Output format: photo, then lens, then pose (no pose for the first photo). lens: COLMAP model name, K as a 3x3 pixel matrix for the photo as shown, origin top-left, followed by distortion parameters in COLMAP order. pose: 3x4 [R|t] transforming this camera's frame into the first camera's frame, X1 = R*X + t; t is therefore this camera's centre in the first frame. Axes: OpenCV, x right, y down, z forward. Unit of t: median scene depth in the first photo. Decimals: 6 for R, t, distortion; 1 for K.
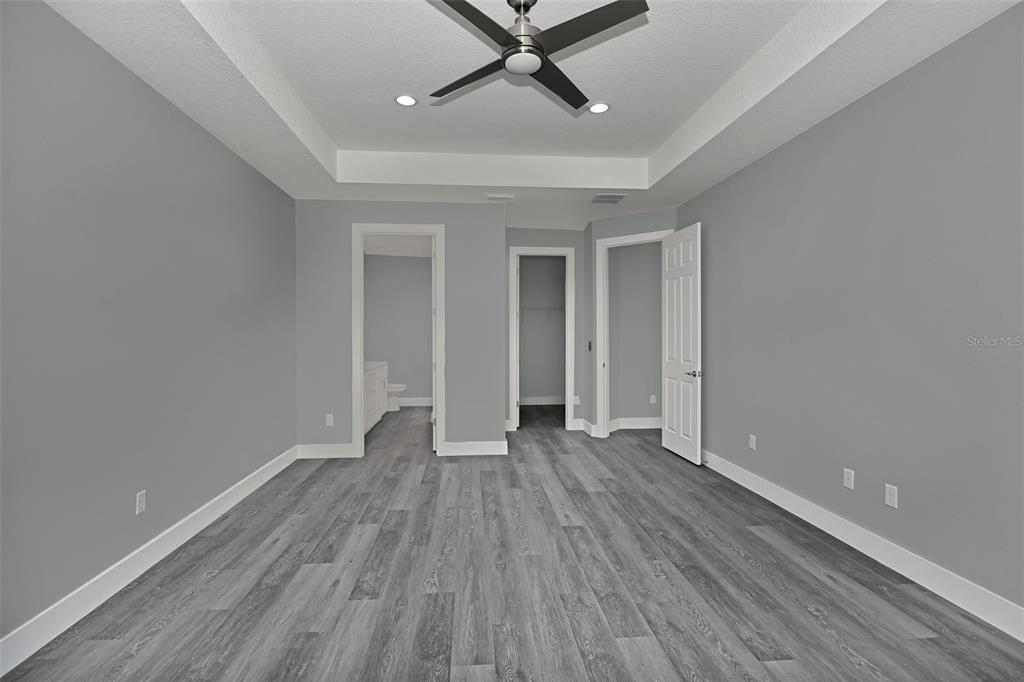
lens RADIAL K [[465.6, 0, 512.0], [0, 465.6, 341.0], [0, 0, 1]] dist [-0.005318, -0.000825]
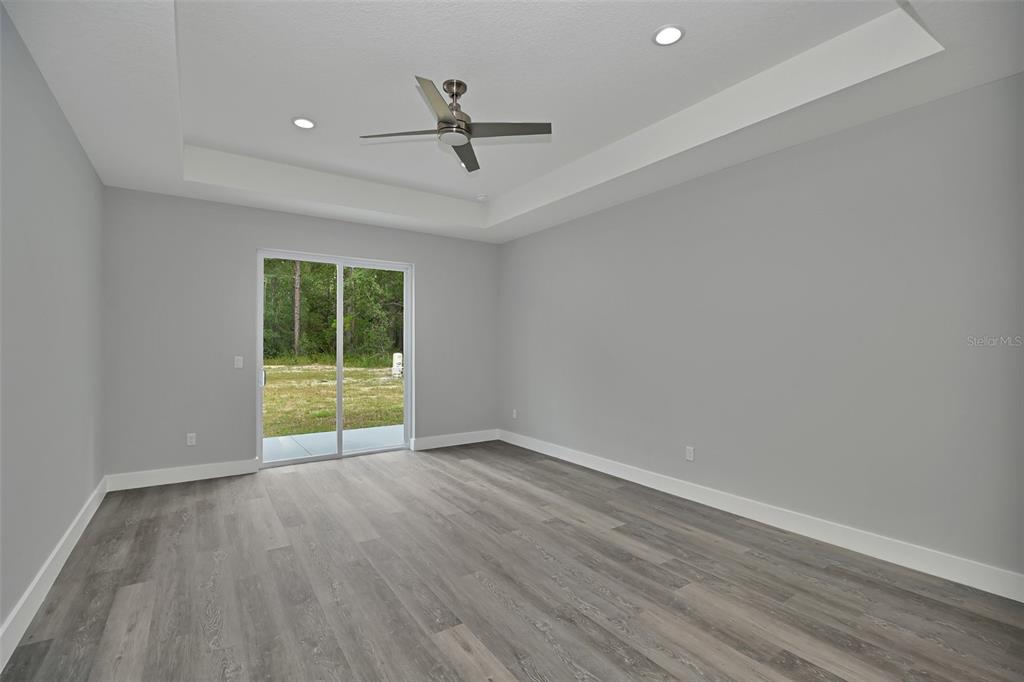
lens RADIAL K [[465.6, 0, 512.0], [0, 465.6, 341.0], [0, 0, 1]] dist [-0.005318, -0.000825]
pose [[-0.874282, -0.003581, -0.485405, 0.410766], [-0.007872, 0.999946, 0.006801, -0.031351], [0.485354, 0.009767, -0.874263, 1.764321]]
